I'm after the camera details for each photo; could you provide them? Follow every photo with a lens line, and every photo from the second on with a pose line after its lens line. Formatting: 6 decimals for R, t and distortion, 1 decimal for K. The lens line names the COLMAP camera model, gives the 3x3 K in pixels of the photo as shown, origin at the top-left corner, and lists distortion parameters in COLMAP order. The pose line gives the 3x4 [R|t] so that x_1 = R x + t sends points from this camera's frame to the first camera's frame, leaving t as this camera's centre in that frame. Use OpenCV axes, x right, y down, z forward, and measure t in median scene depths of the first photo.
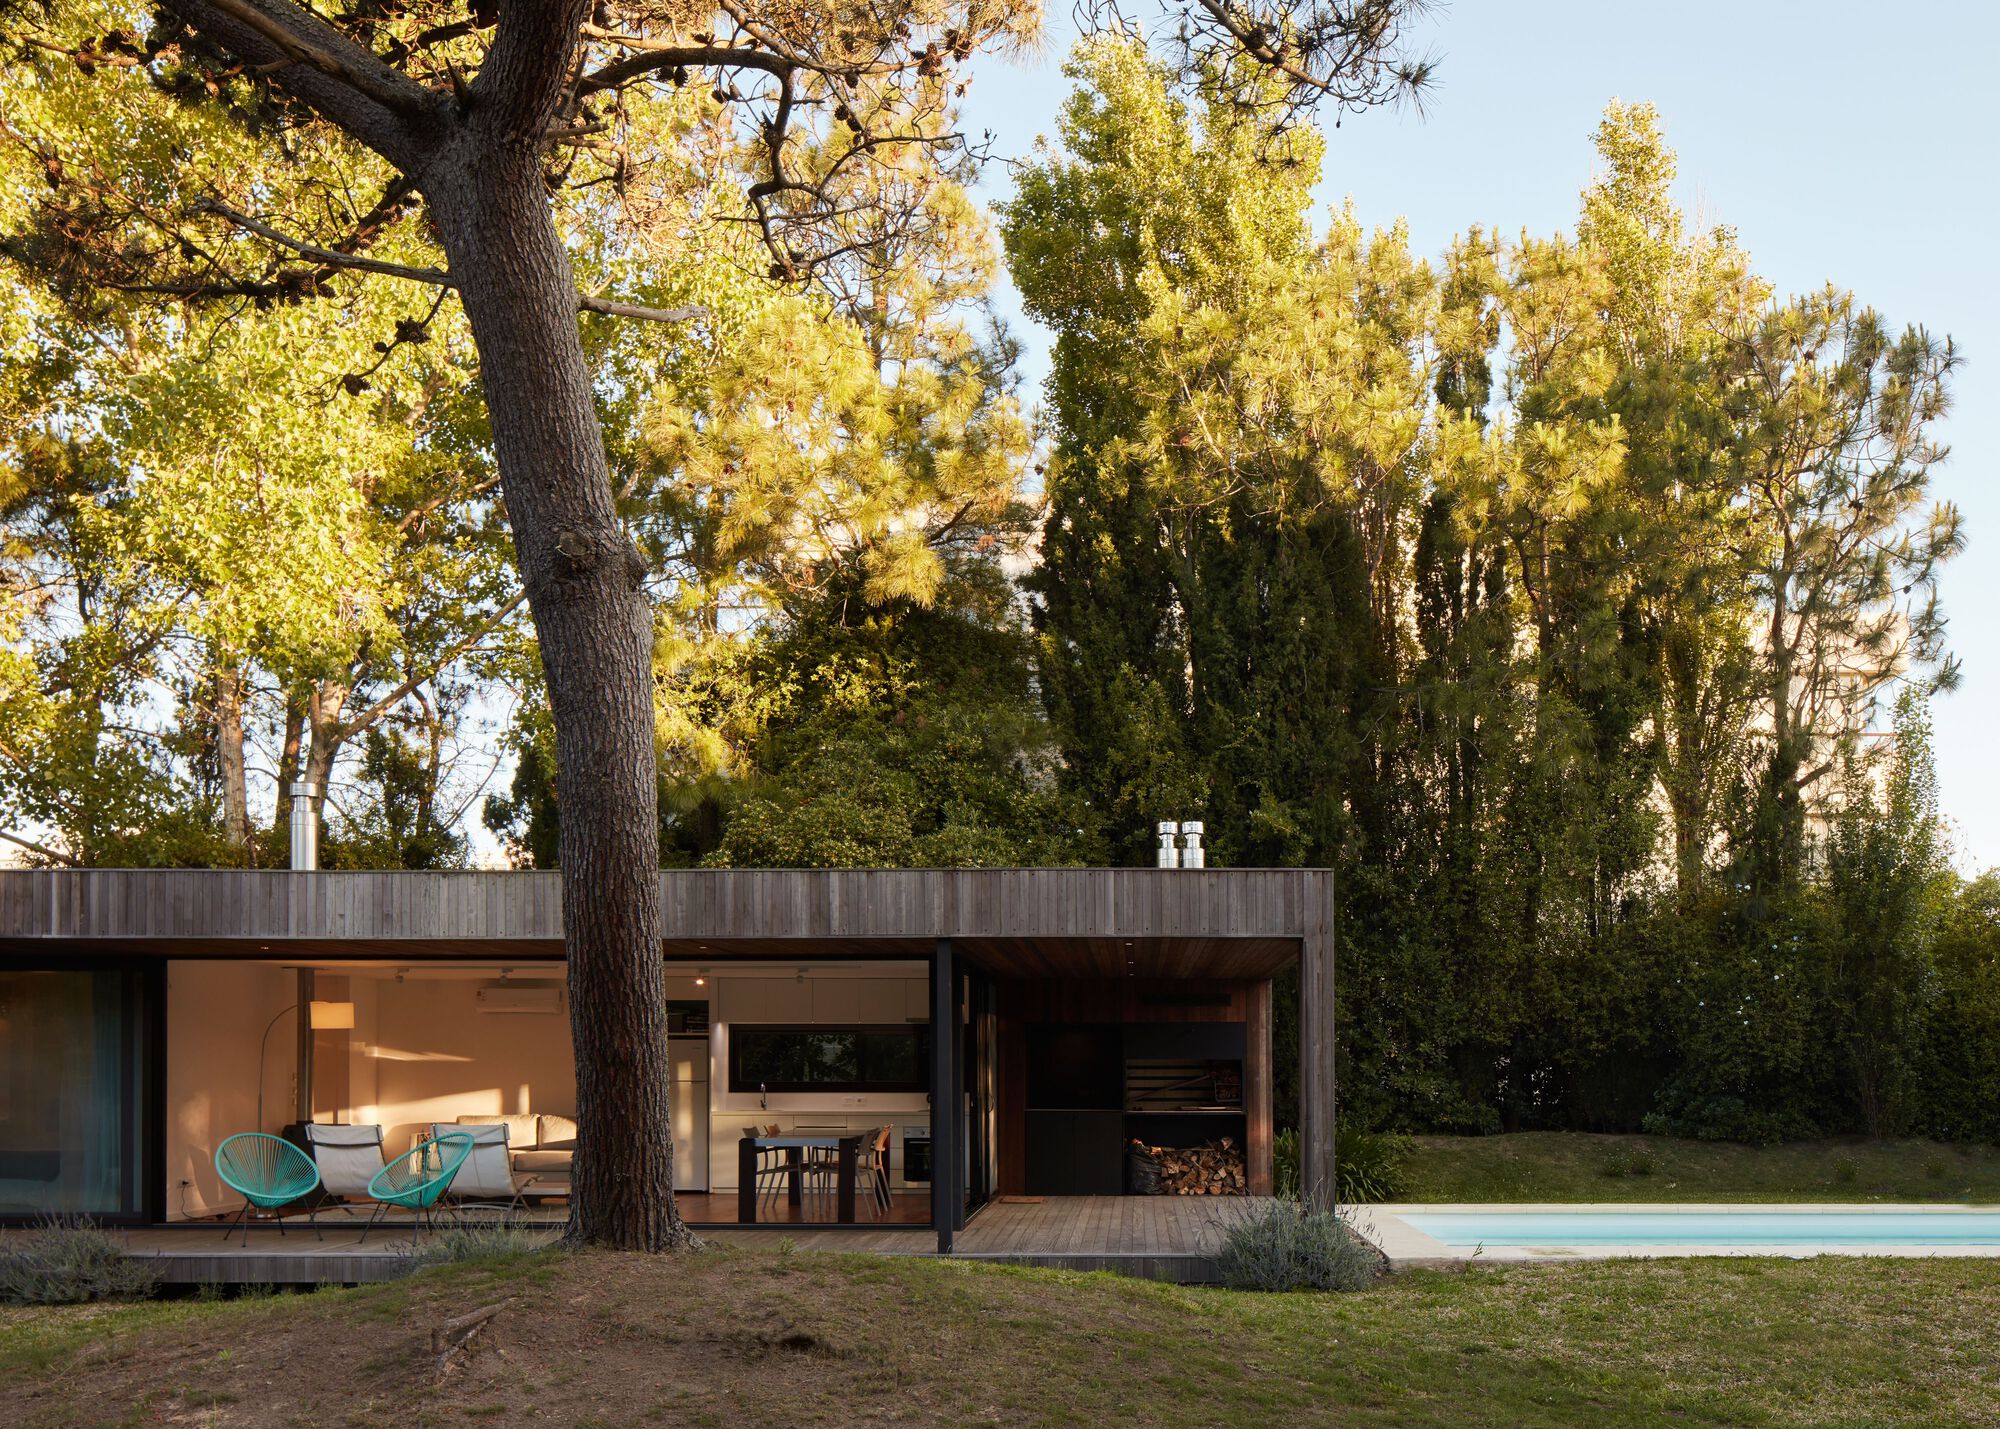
lens RADIAL K [[1434.0, 0, 1066.6], [0, 1434.0, 1015.6], [0, 0, 1]] dist [0.001055, 0.000929]
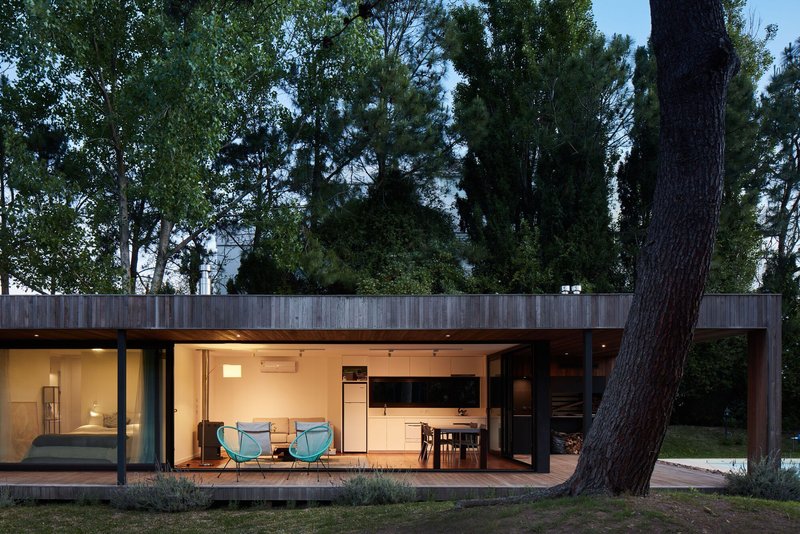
lens RADIAL K [[558.5, 0, 359.5], [0, 558.5, 389.4], [0, 0, 1]] dist [-0.000901, -0.003619]
pose [[0.999931, -0.000035, -0.011750, -0.244420], [0.000240, 0.999848, 0.017438, 0.010060], [0.011748, -0.017439, 0.999779, 0.131286]]
